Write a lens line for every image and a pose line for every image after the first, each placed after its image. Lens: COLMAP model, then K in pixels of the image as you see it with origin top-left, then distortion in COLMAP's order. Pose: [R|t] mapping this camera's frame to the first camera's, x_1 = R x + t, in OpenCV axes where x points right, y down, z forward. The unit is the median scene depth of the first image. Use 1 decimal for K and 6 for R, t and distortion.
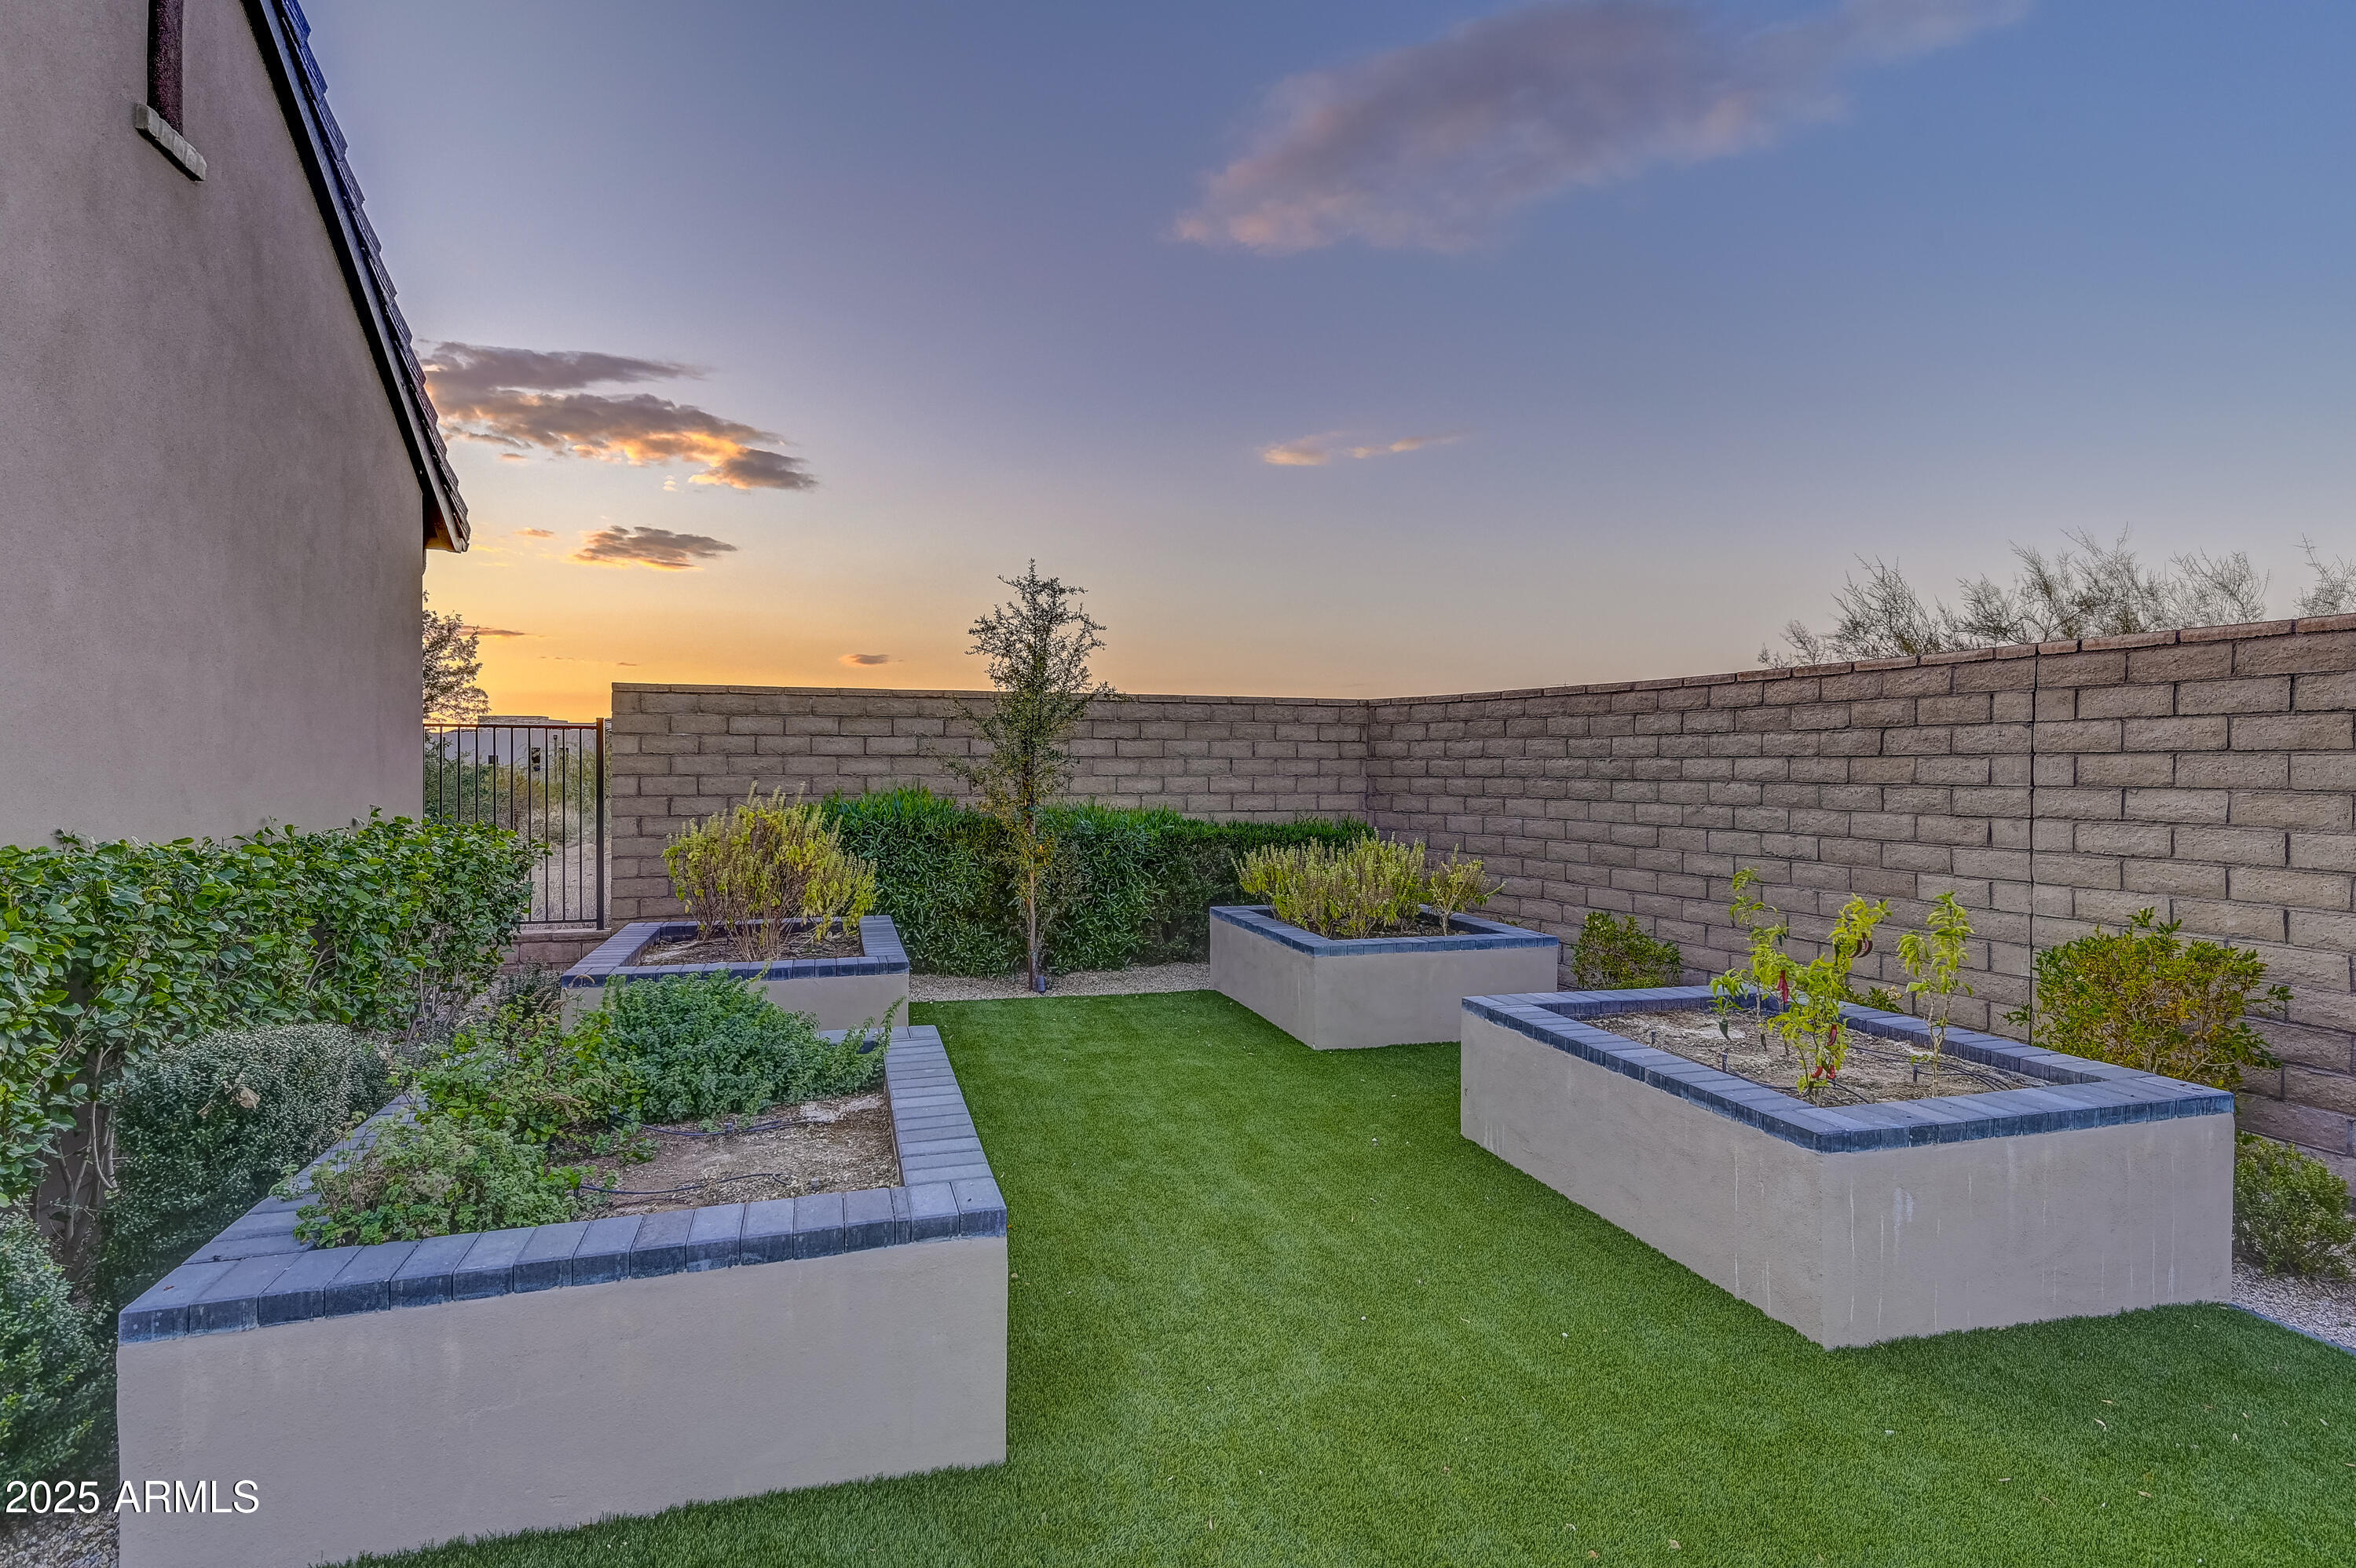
lens RADIAL K [[1112.9, 0, 1178.0], [0, 1112.9, 784.0], [0, 0, 1]] dist [0.000851, 0.000276]
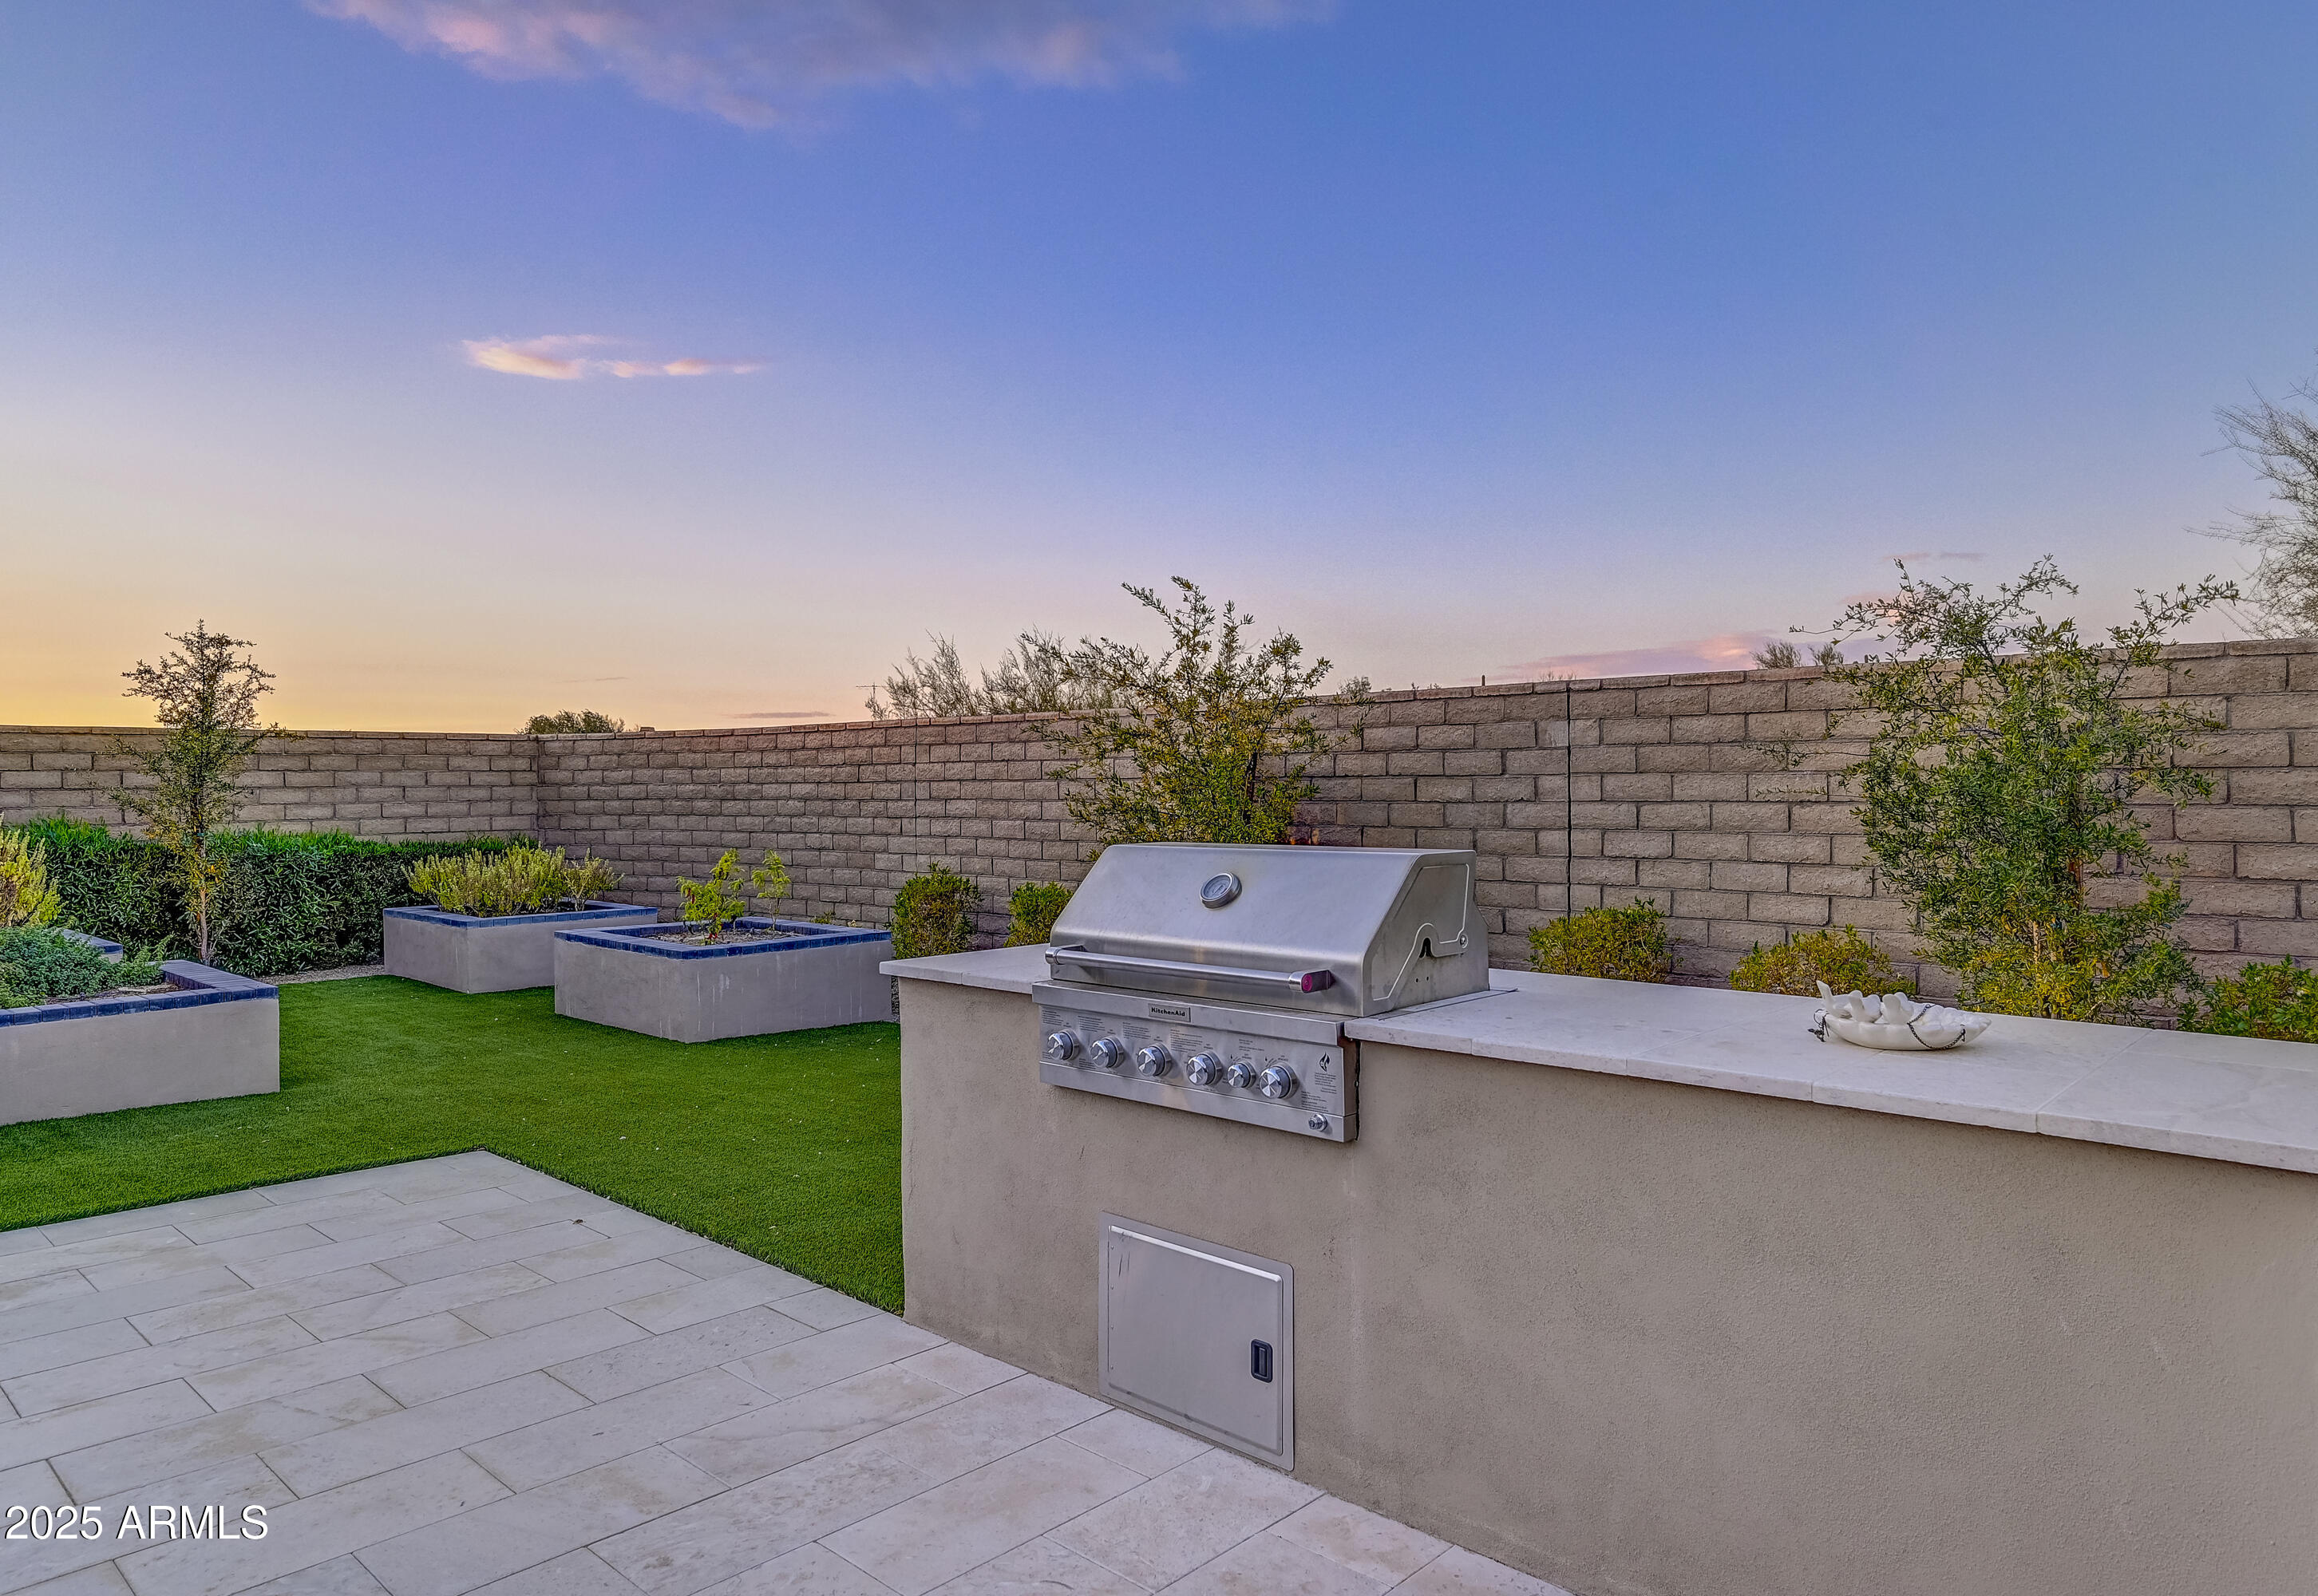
lens RADIAL K [[1408.8, 0, 1193.0], [0, 1408.8, 796.6], [0, 0, 1]] dist [0.003147, 0.000743]
pose [[0.855312, -0.016954, 0.517836, -0.010445], [0.020587, 0.999787, -0.001271, 0.006370], [-0.517704, 0.011748, 0.855479, -0.750485]]
